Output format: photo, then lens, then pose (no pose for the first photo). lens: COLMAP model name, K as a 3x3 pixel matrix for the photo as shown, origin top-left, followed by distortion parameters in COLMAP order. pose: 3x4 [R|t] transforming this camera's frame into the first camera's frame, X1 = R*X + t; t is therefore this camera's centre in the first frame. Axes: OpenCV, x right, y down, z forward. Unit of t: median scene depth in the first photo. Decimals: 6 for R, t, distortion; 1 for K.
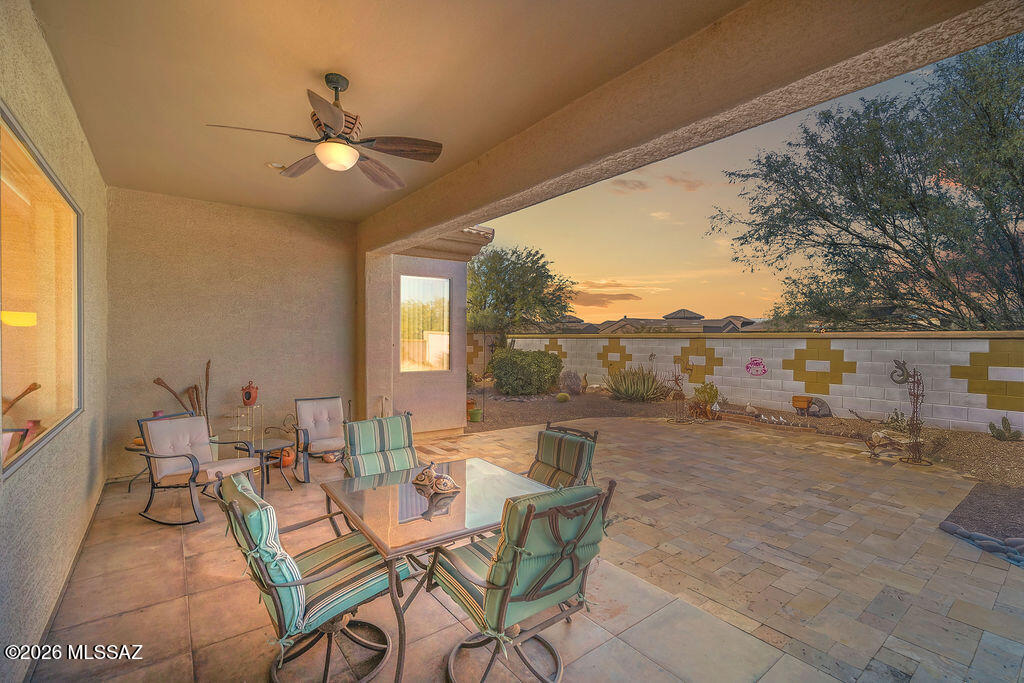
lens RADIAL K [[450.4, 0, 506.4], [0, 450.4, 340.7], [0, 0, 1]] dist [-0.004368, 0.000309]
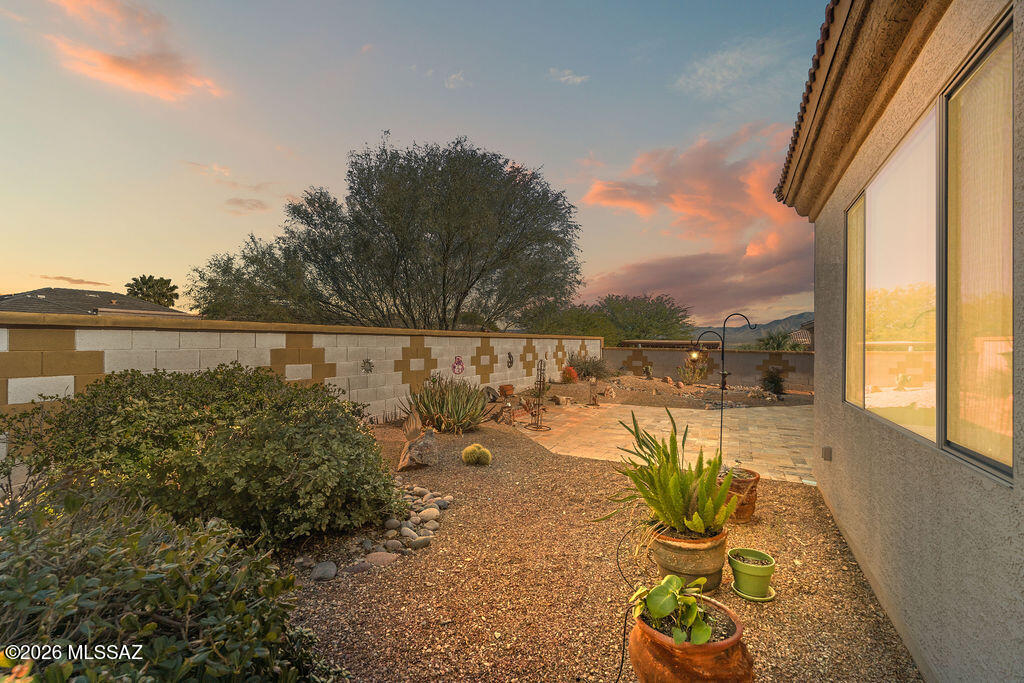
lens RADIAL K [[450.4, 0, 513.2], [0, 450.4, 343.5], [0, 0, 1]] dist [-0.004368, 0.000309]
pose [[-0.431043, -0.004345, 0.902321, -0.335480], [0.002123, 0.999981, 0.005829, 0.003672], [-0.902329, 0.004429, -0.431026, 1.137428]]
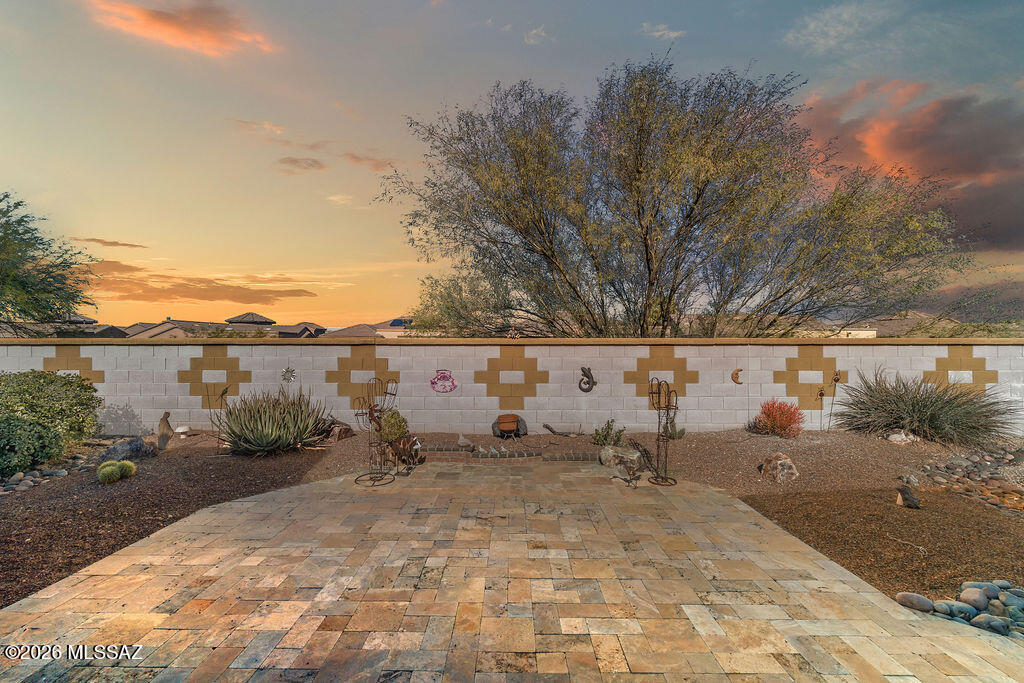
lens RADIAL K [[450.4, 0, 500.3], [0, 450.4, 355.0], [0, 0, 1]] dist [-0.004368, 0.000309]
pose [[0.613311, -0.017938, 0.789638, 0.001734], [0.005926, 0.999818, 0.018110, -0.001165], [-0.789819, -0.006428, 0.613306, 0.384824]]
